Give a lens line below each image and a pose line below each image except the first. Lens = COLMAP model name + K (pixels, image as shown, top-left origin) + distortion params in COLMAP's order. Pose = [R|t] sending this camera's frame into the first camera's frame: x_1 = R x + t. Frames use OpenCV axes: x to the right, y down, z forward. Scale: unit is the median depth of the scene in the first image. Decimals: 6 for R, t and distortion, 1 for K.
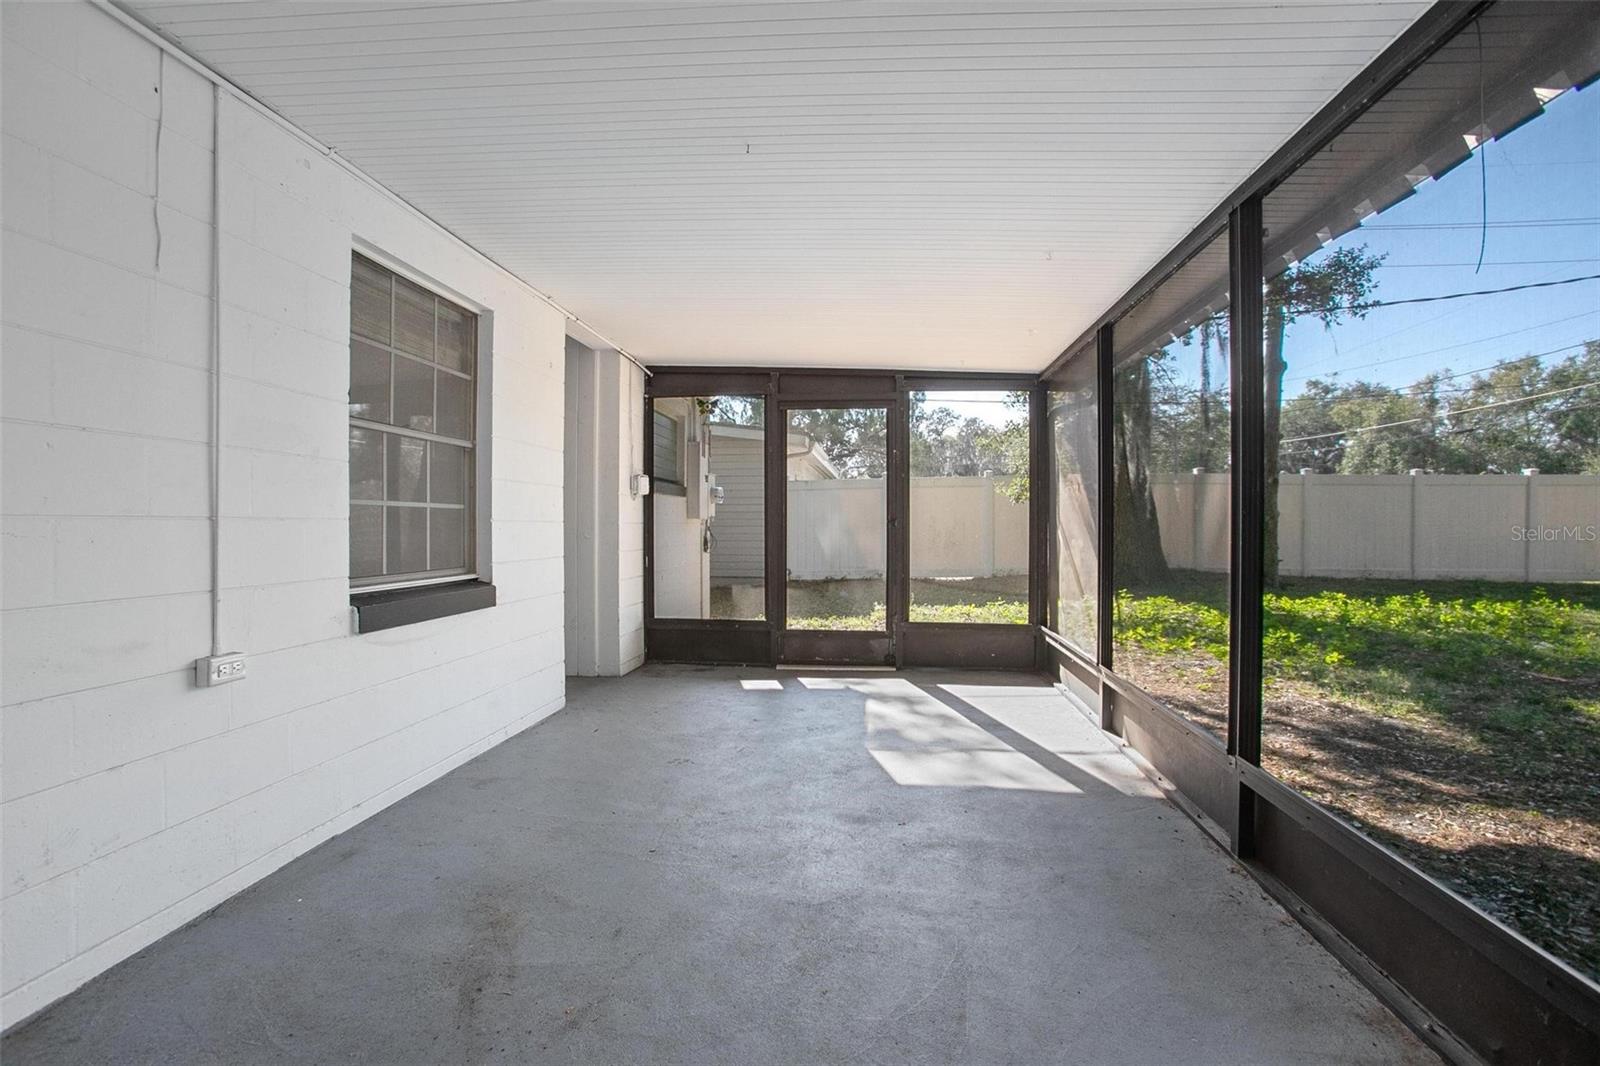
lens RADIAL K [[725.6, 0, 796.0], [0, 725.6, 529.6], [0, 0, 1]] dist [-0.074382, 0.029733]
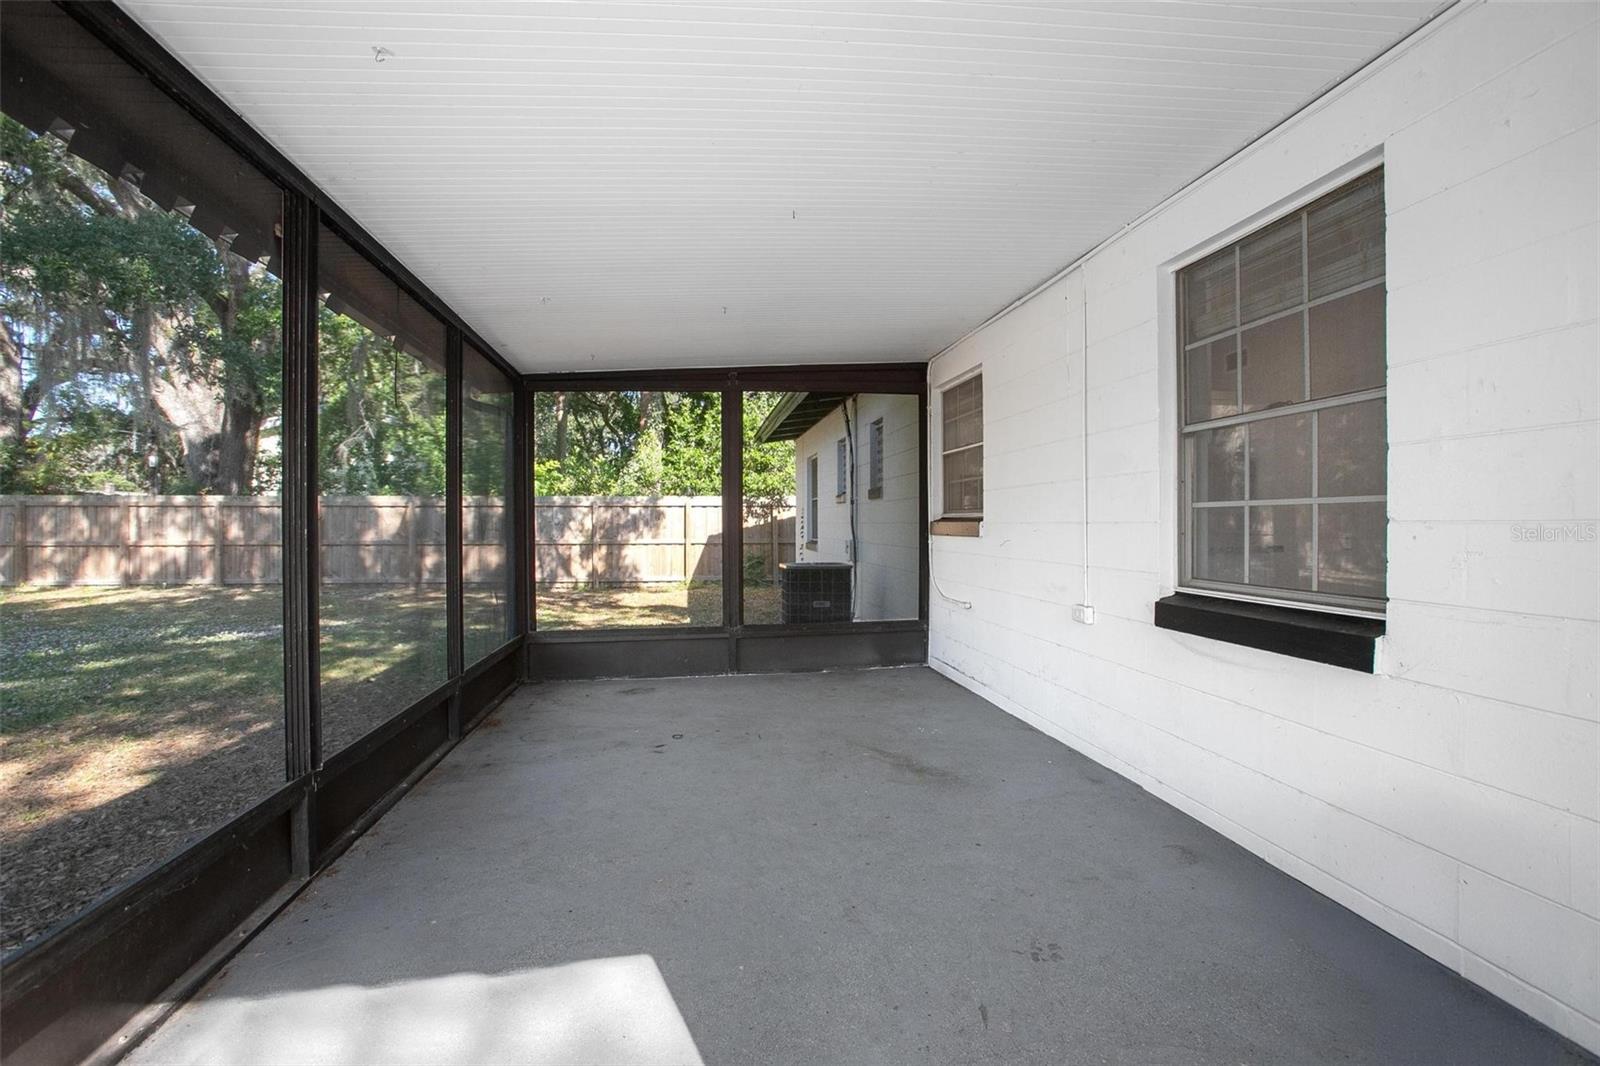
lens RADIAL K [[725.6, 0, 796.0], [0, 725.6, 529.6], [0, 0, 1]] dist [-0.074382, 0.029733]
pose [[-0.967971, 0.004123, -0.251028, 0.204011], [0.000931, 0.999917, 0.012829, -0.017895], [0.251060, 0.012185, -0.967895, 1.906384]]
